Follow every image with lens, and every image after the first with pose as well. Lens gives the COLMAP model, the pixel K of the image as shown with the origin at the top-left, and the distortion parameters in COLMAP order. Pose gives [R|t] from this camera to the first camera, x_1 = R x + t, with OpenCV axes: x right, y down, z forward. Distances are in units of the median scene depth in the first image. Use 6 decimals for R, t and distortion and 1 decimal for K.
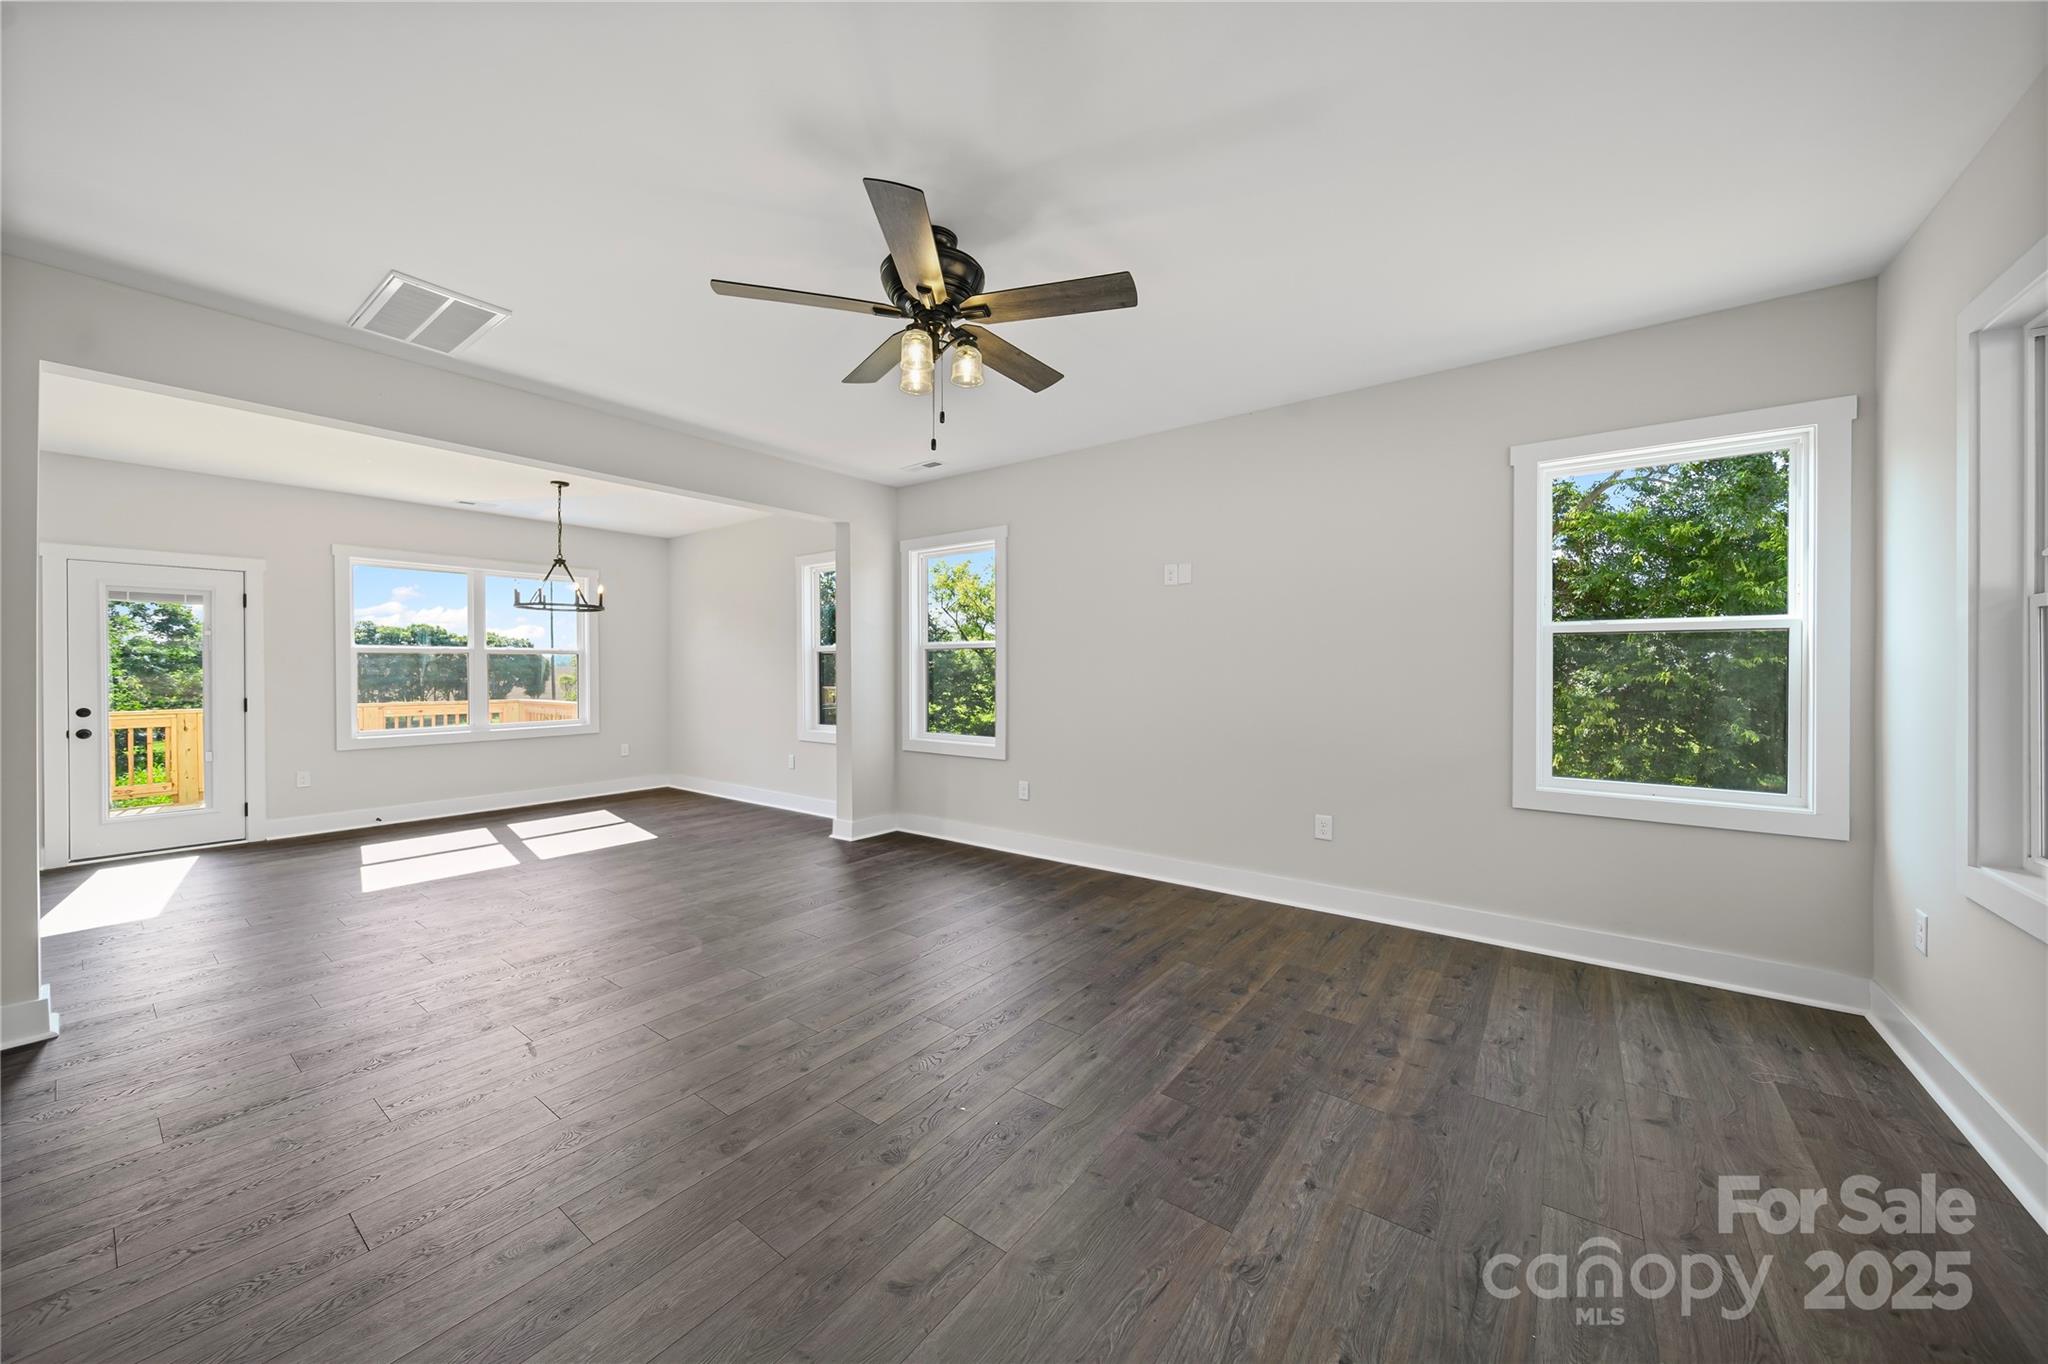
lens RADIAL K [[731.9, 0, 1021.7], [0, 731.9, 677.1], [0, 0, 1]] dist [-0.004549, -0.000738]
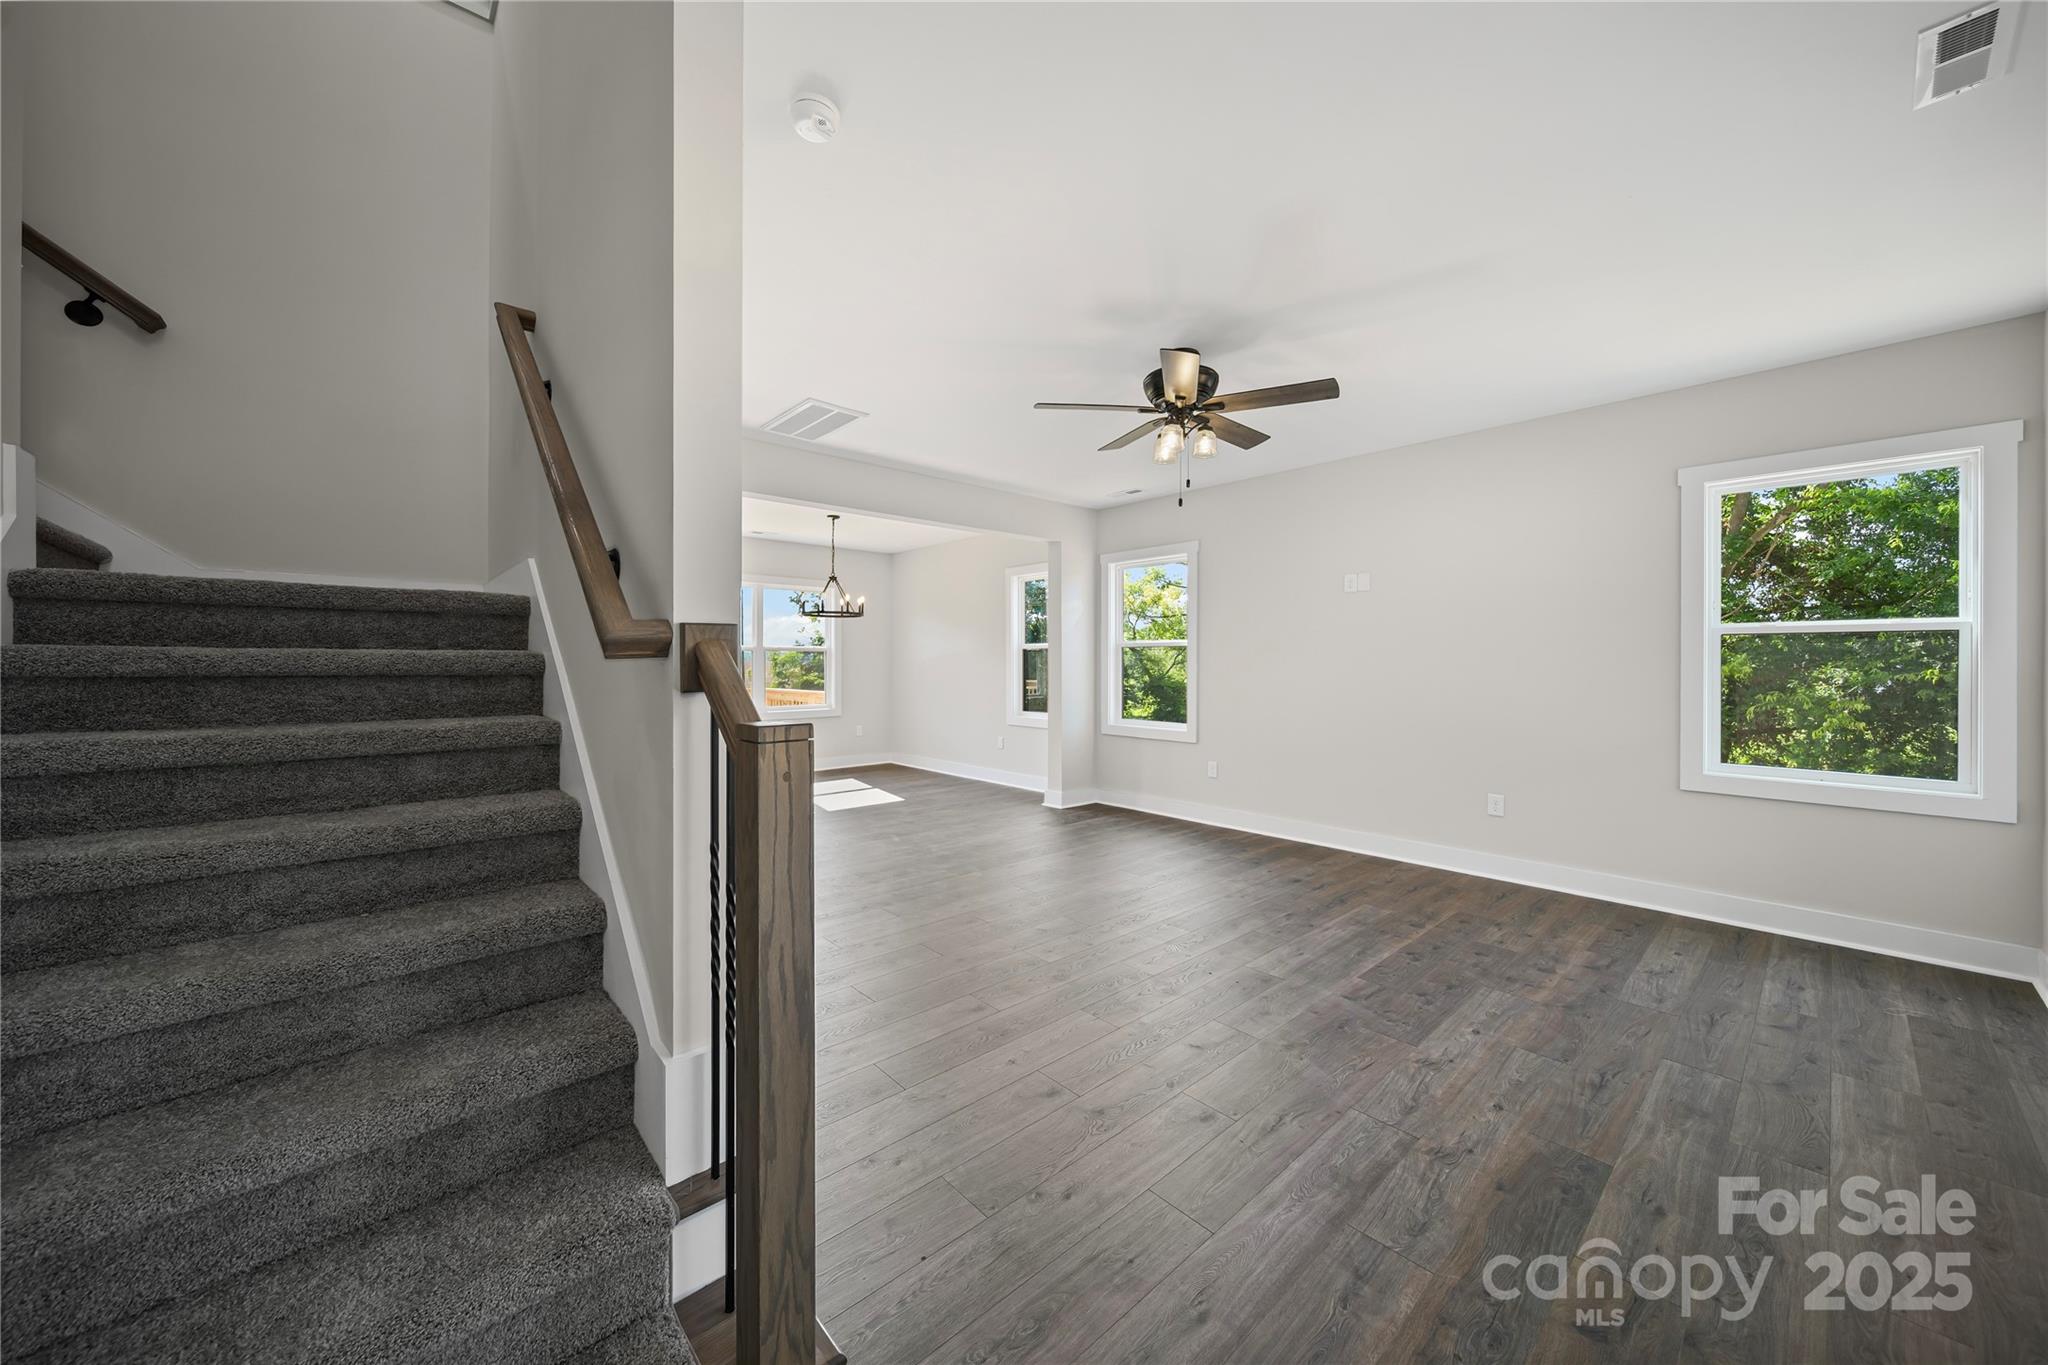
lens RADIAL K [[731.9, 0, 1027.7], [0, 731.9, 668.9], [0, 0, 1]] dist [-0.004549, -0.000738]
pose [[0.982070, 0.004126, -0.188469, -0.052342], [-0.004870, 0.999982, -0.003487, 0.001099], [0.188451, 0.004343, 0.982073, -0.149501]]
